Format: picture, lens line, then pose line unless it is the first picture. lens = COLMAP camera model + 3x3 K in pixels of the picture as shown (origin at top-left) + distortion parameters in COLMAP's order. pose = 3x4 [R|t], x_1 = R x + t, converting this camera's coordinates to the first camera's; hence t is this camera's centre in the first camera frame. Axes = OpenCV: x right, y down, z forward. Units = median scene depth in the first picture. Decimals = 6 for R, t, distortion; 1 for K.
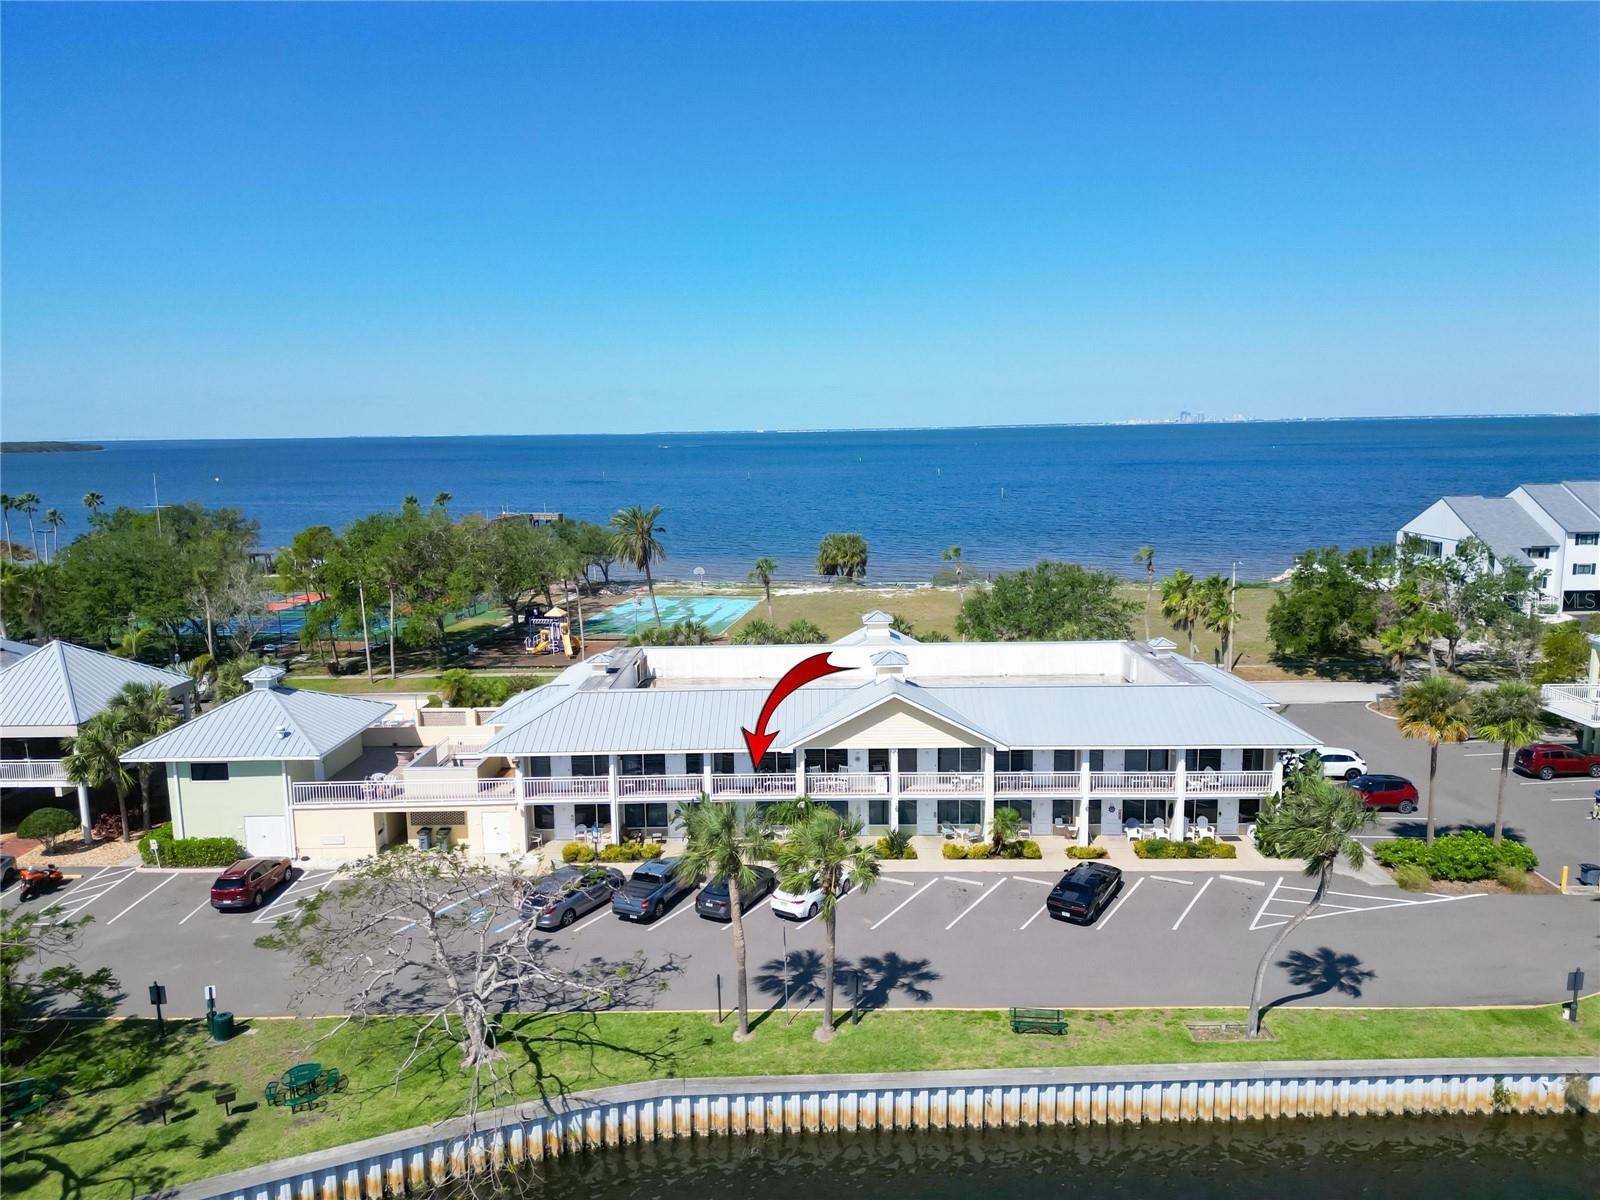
lens RADIAL K [[1121.6, 0, 799.8], [0, 1121.6, 580.5], [0, 0, 1]] dist [0.071888, -0.073114]
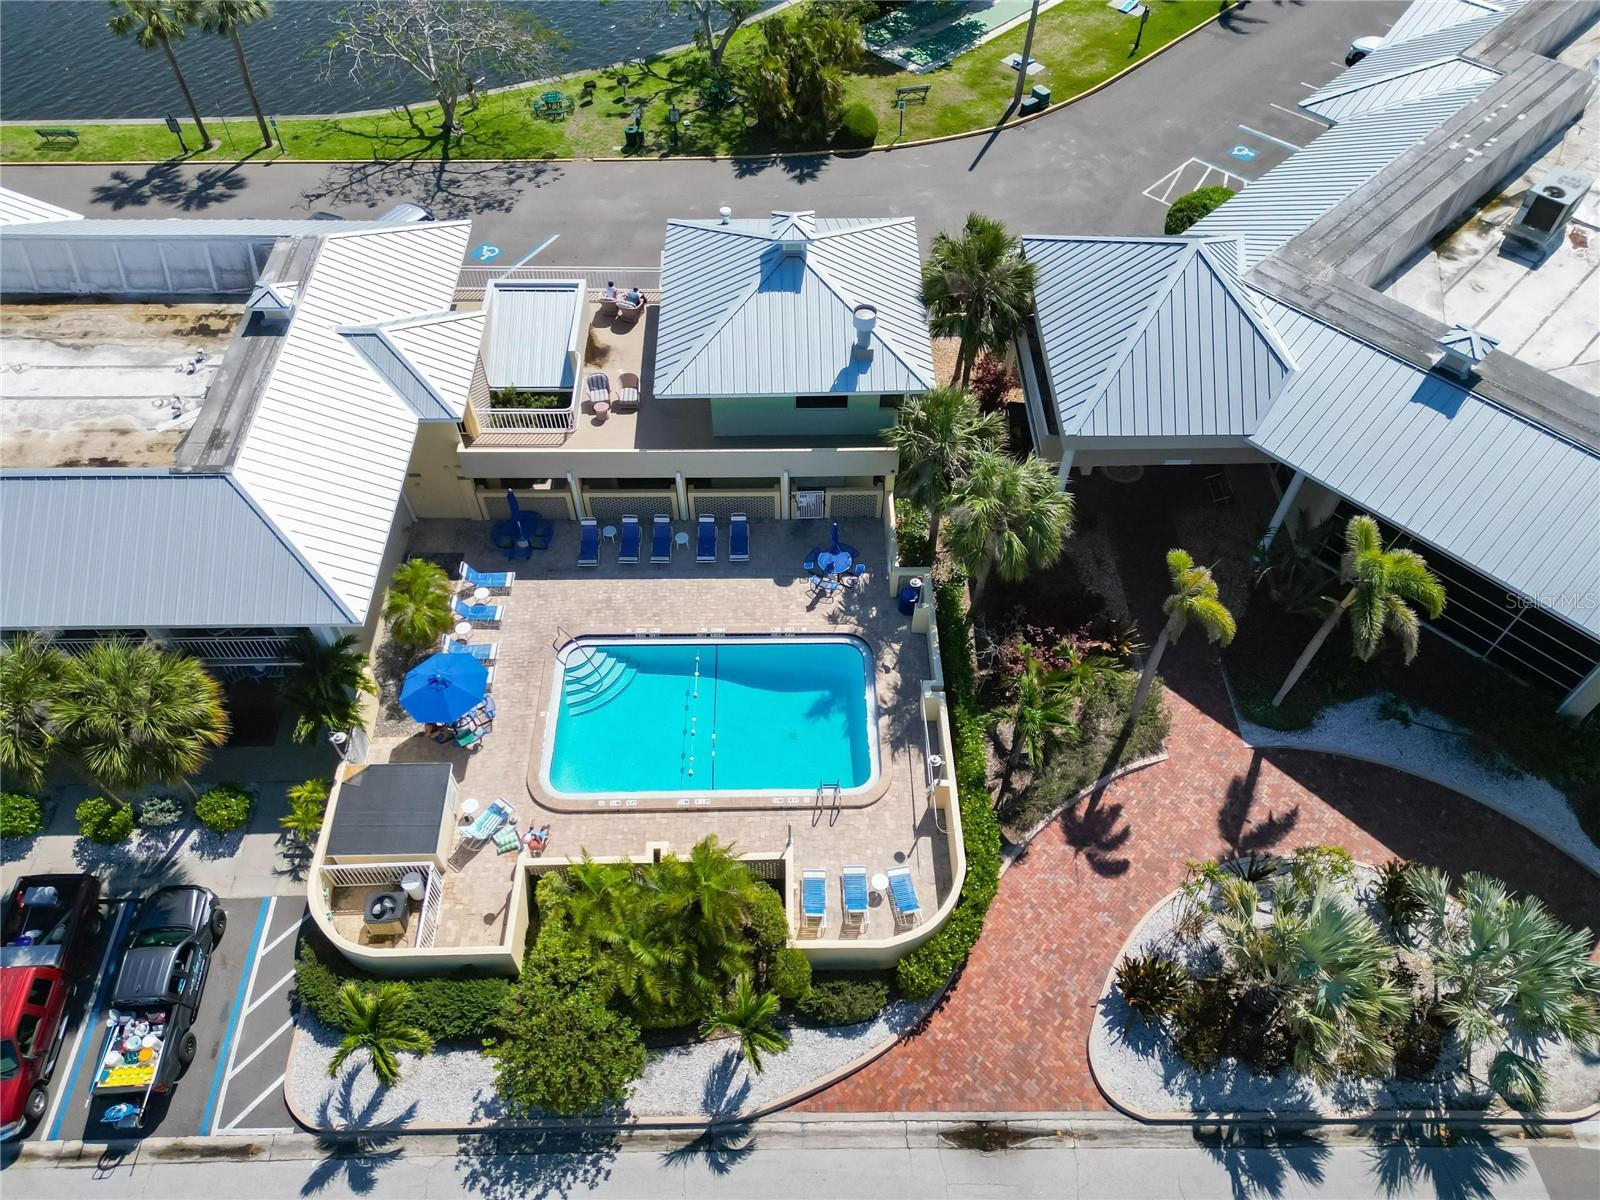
lens RADIAL K [[1110.4, 0, 800.0], [0, 1110.4, 600.0], [0, 0, 1]] dist [0.079305, -0.067061]
pose [[-0.999255, 0.033767, -0.018693, -0.483853], [0.001050, 0.507935, 0.861395, -0.391380], [0.038582, 0.860733, -0.507592, 1.613983]]
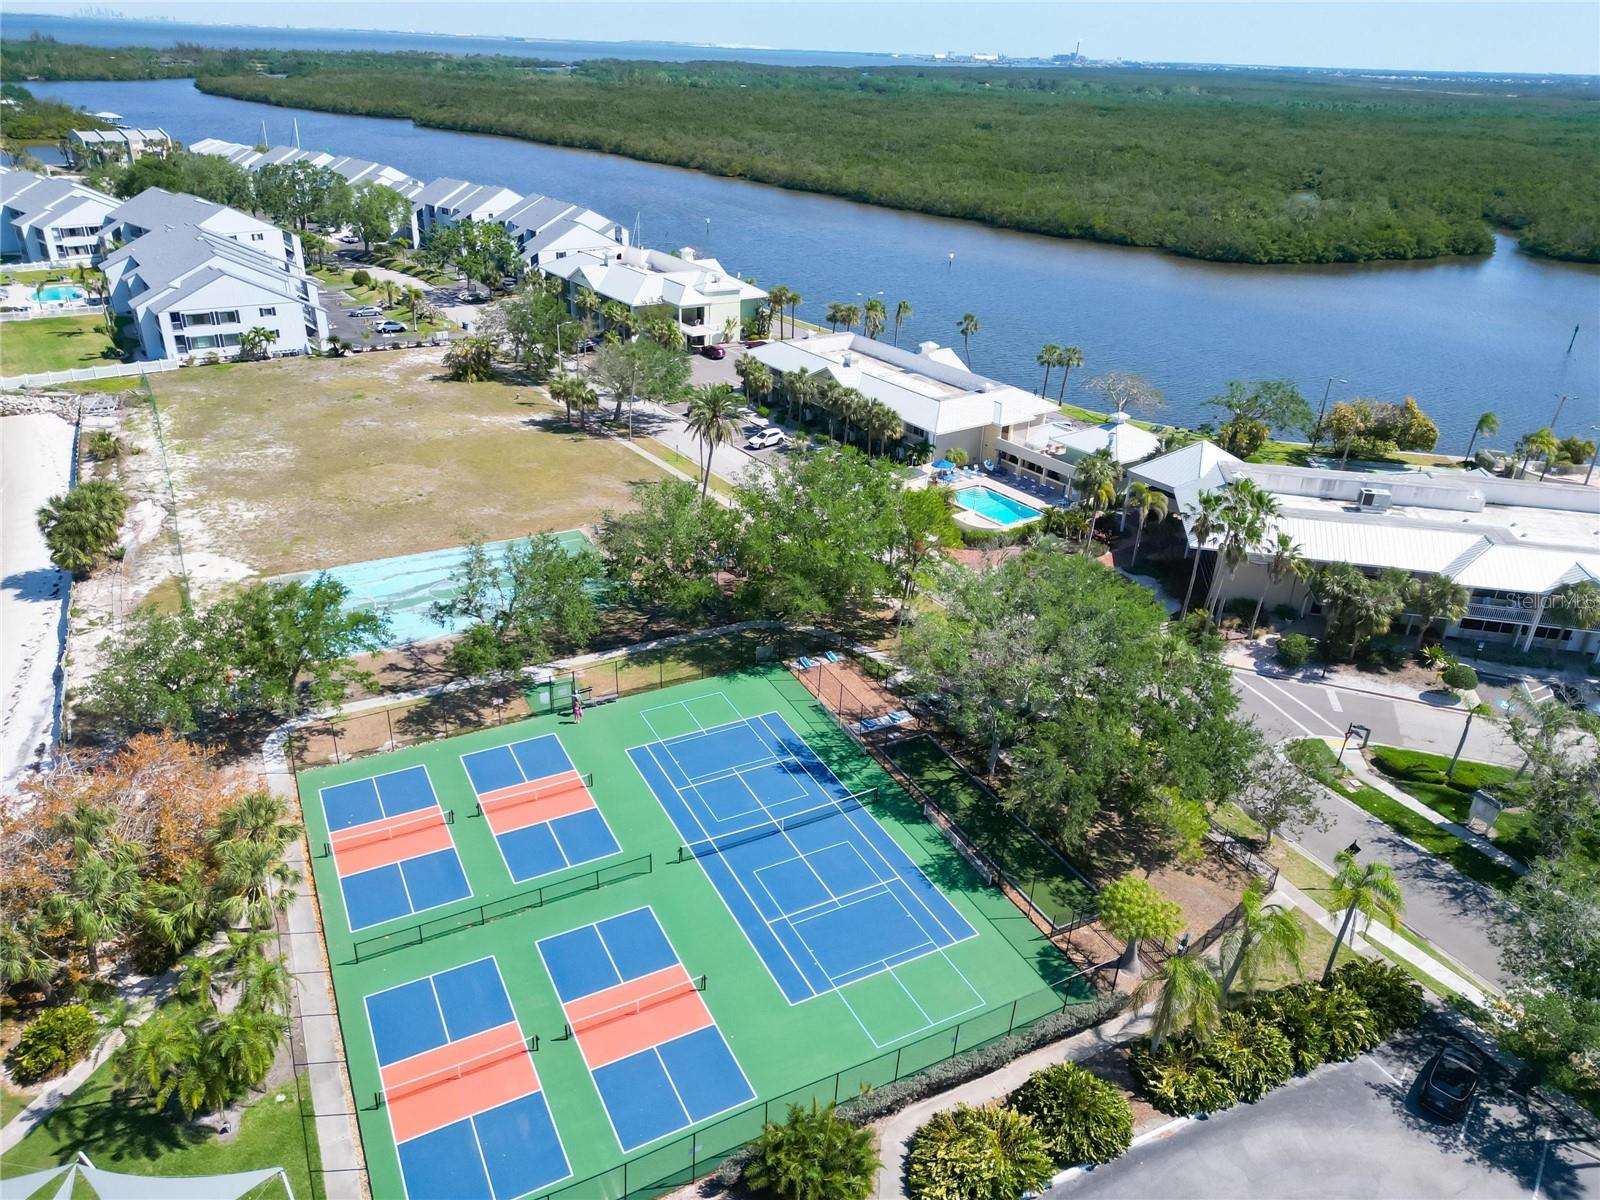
lens RADIAL K [[1113.5, 0, 800.0], [0, 1113.5, 600.0], [0, 0, 1]] dist [0.089977, -0.097951]
pose [[-0.589040, -0.361194, 0.722890, -1.823017], [0.078819, 0.864607, 0.496227, -0.725774], [-0.804251, 0.349275, -0.480820, 2.717488]]
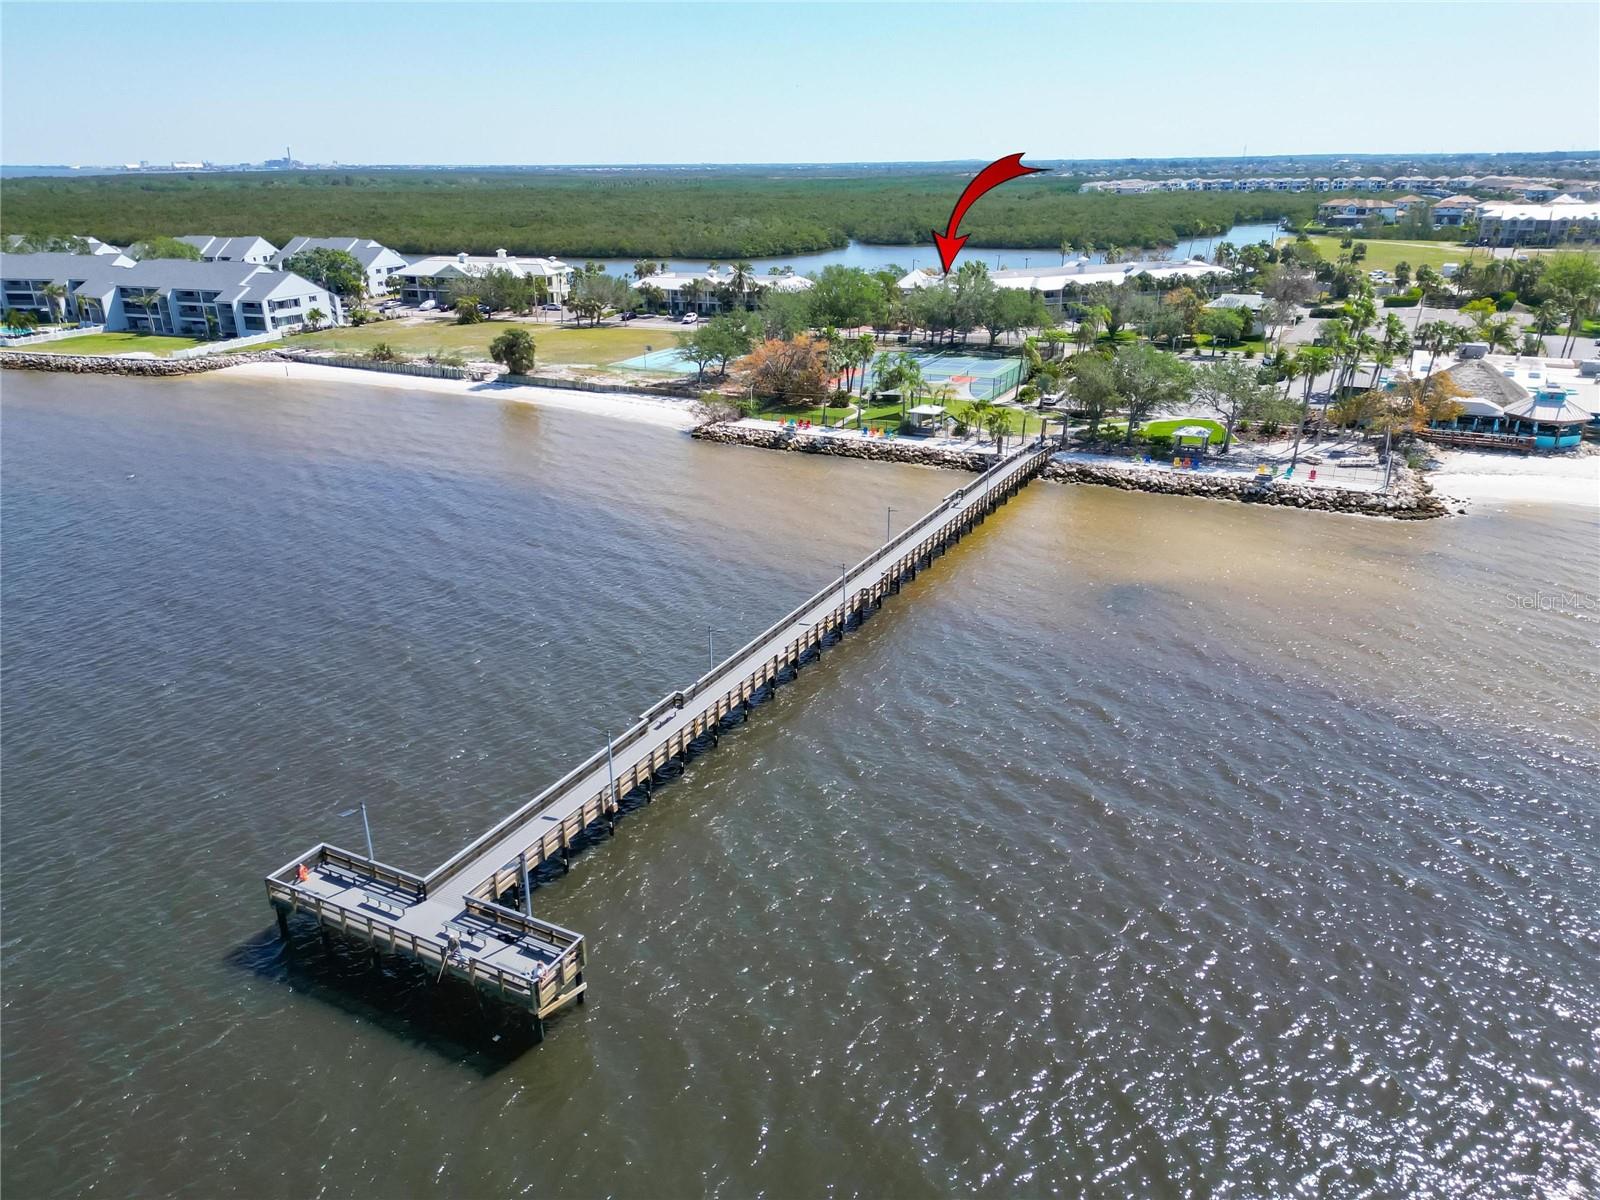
lens RADIAL K [[1113.5, 0, 800.0], [0, 1113.5, 600.0], [0, 0, 1]] dist [0.089977, -0.097951]
pose [[-0.949571, -0.093575, 0.299264, -1.743831], [0.061886, 0.879724, 0.471440, -0.912829], [-0.307385, 0.466186, -0.829569, 5.539978]]
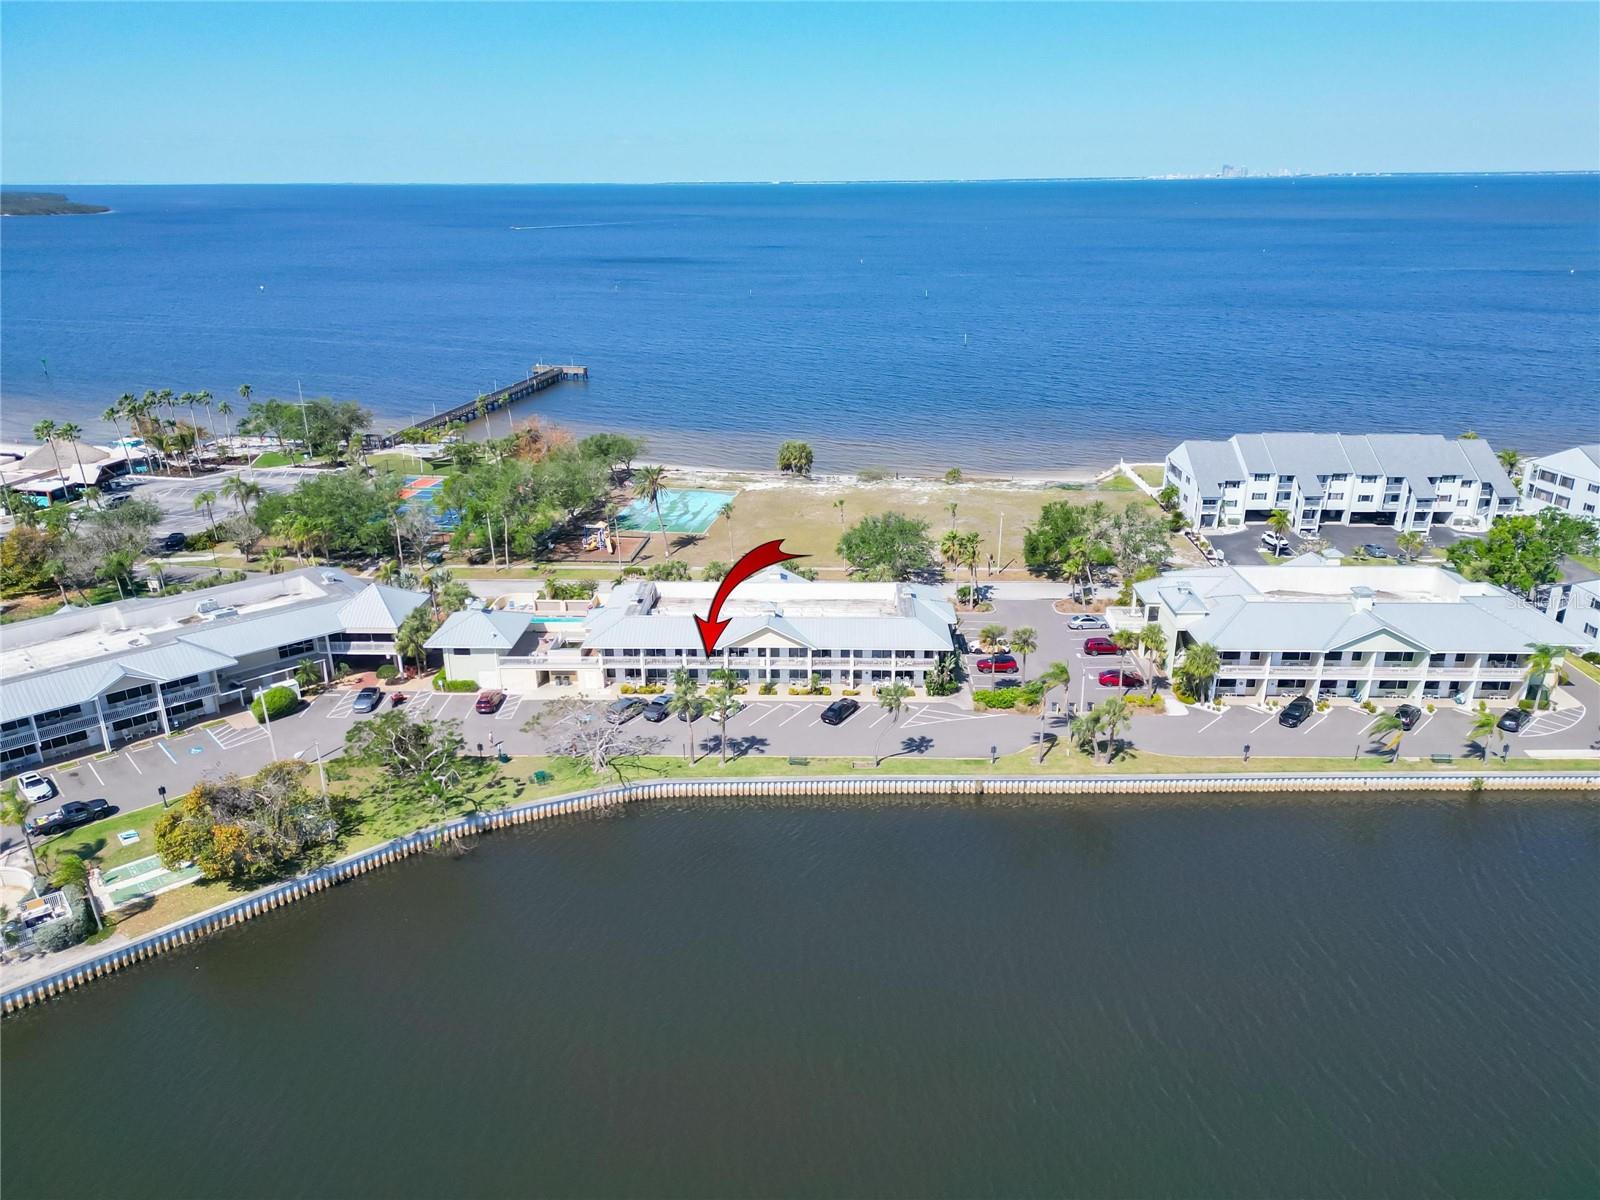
lens RADIAL K [[1113.5, 0, 800.0], [0, 1113.5, 600.0], [0, 0, 1]] dist [0.089977, -0.097951]
pose [[0.999834, 0.014939, -0.010394, 0.168112], [-0.012270, 0.975134, 0.221274, -0.427776], [0.013441, -0.221110, 0.975156, -1.121905]]
